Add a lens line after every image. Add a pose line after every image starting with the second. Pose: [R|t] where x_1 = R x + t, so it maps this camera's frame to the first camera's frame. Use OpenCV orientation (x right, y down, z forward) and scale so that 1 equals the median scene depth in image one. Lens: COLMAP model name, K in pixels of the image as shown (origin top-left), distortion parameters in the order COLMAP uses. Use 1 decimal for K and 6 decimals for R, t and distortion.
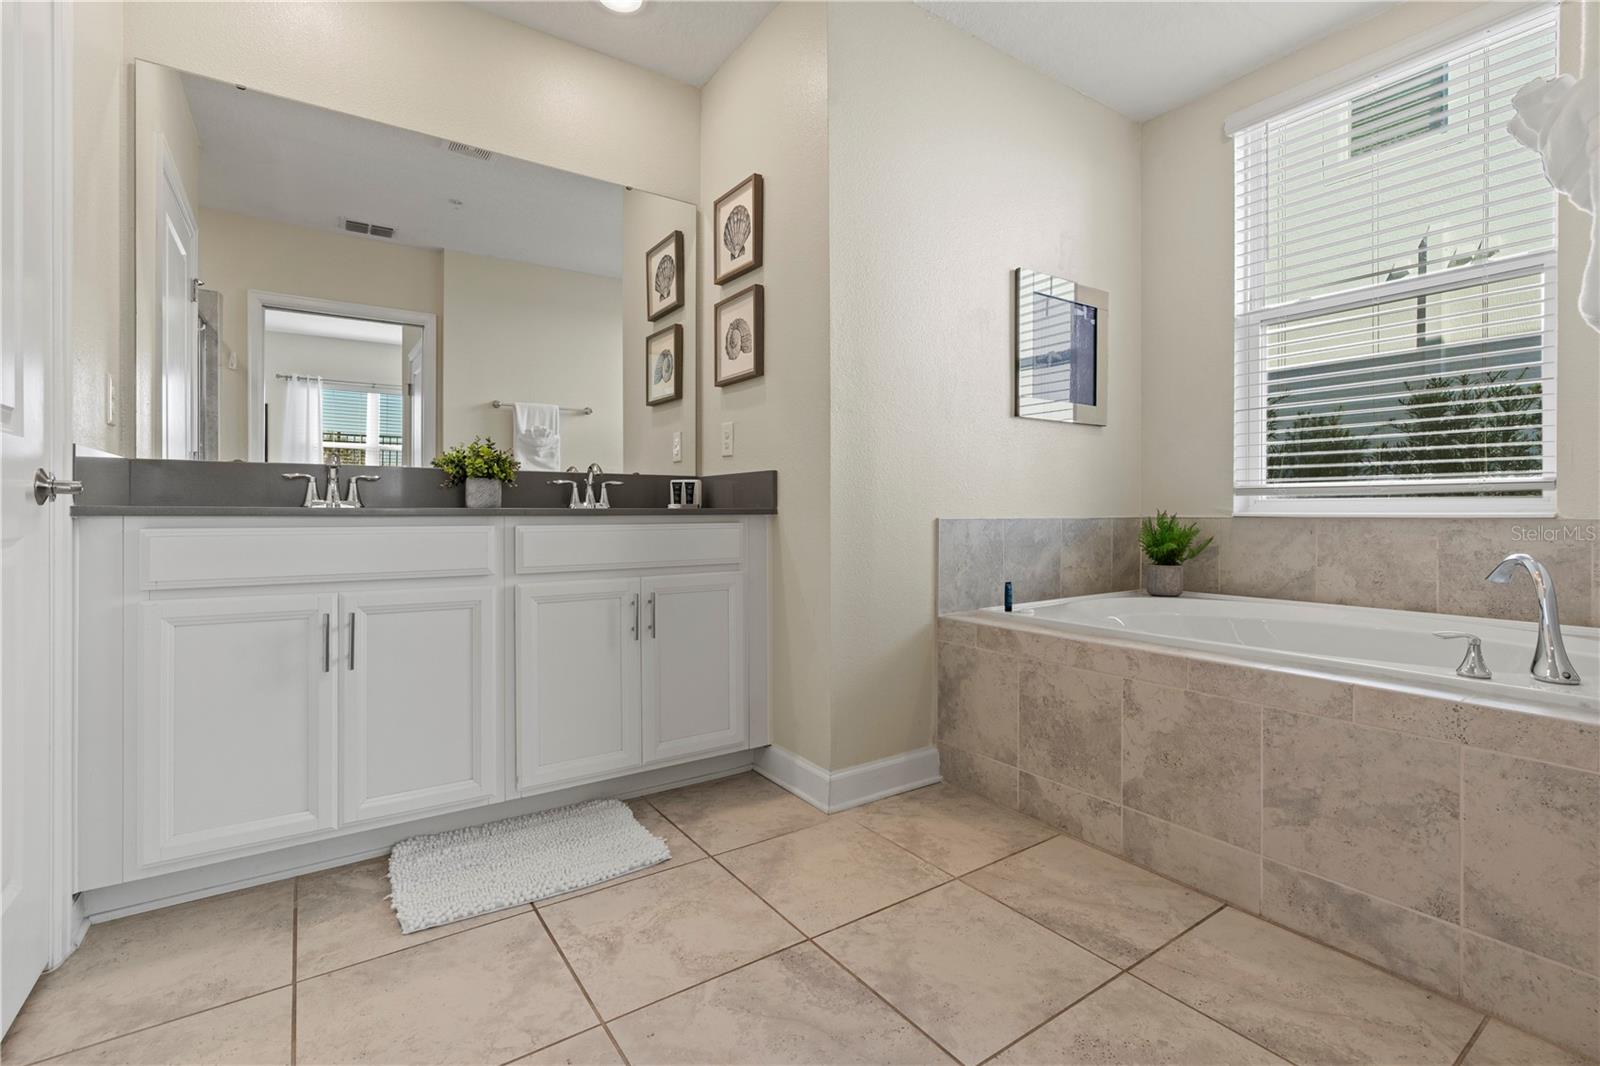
lens RADIAL K [[730.7, 0, 804.0], [0, 730.7, 502.2], [0, 0, 1]] dist [-0.013501, 0.000643]
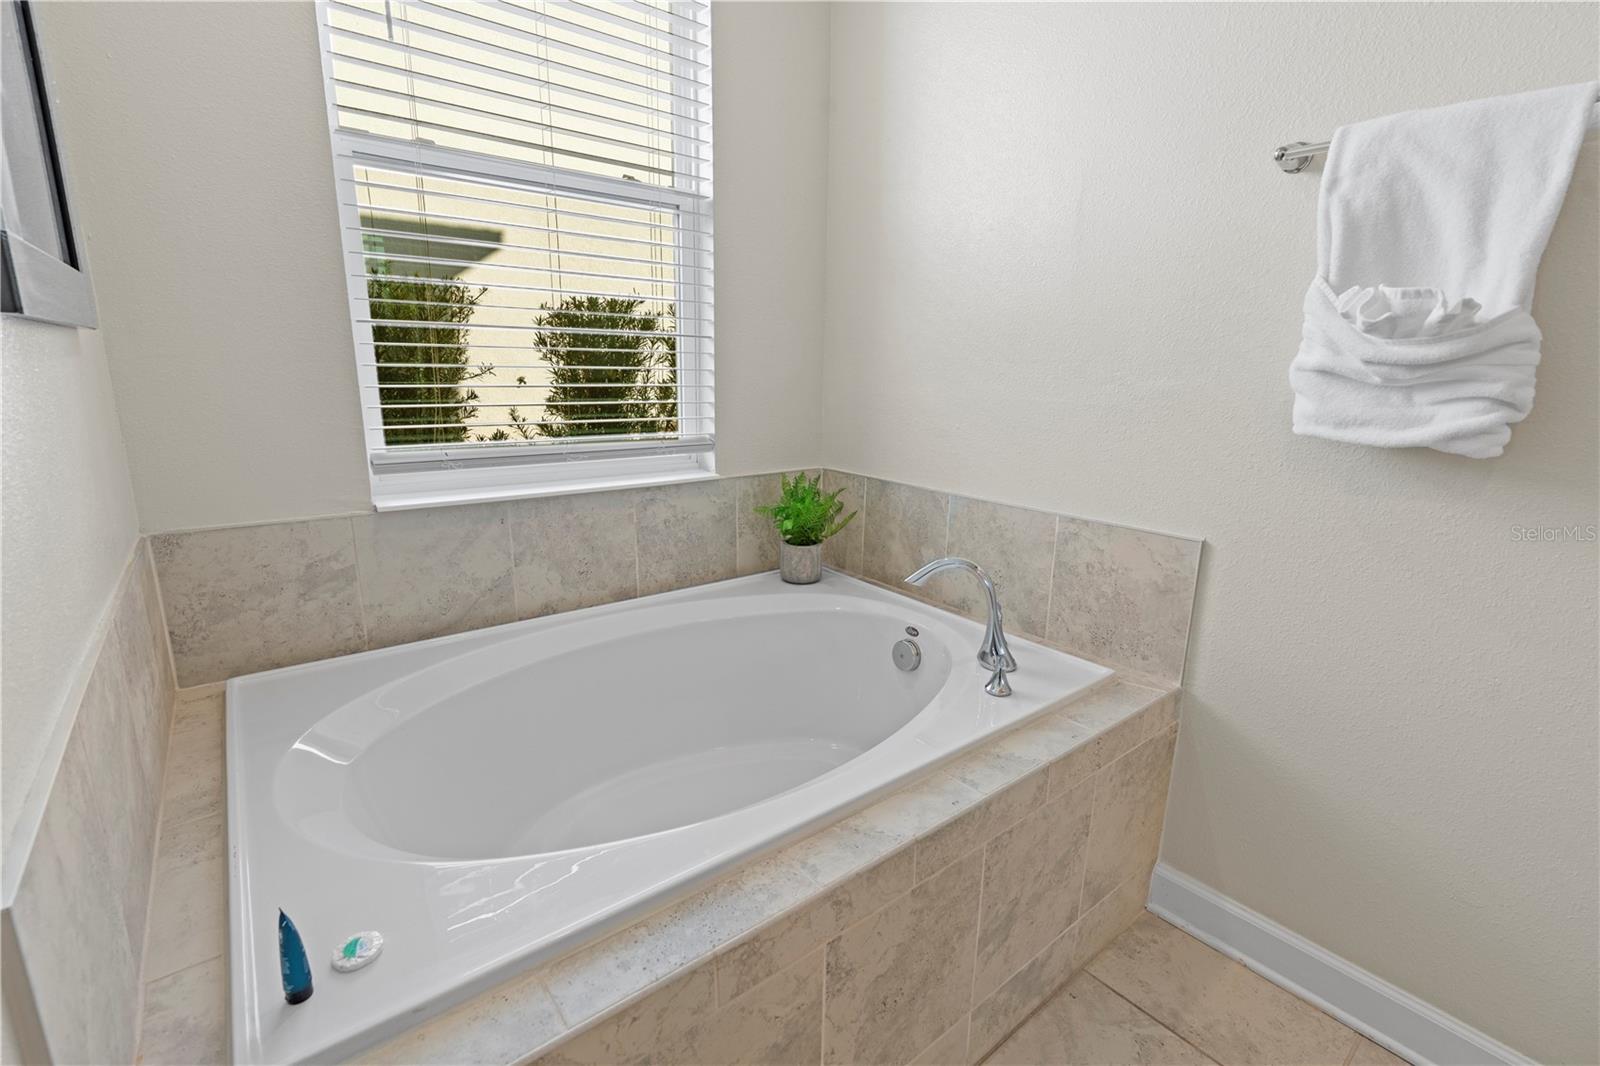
lens RADIAL K [[708.9, 0, 815.4], [0, 708.9, 532.5], [0, 0, 1]] dist [-0.017335, 0.000296]
pose [[-0.082501, -0.225614, 0.970717, 0.017032], [-0.033532, 0.974115, 0.223554, -0.123017], [-0.996027, -0.014106, -0.087931, 0.851370]]
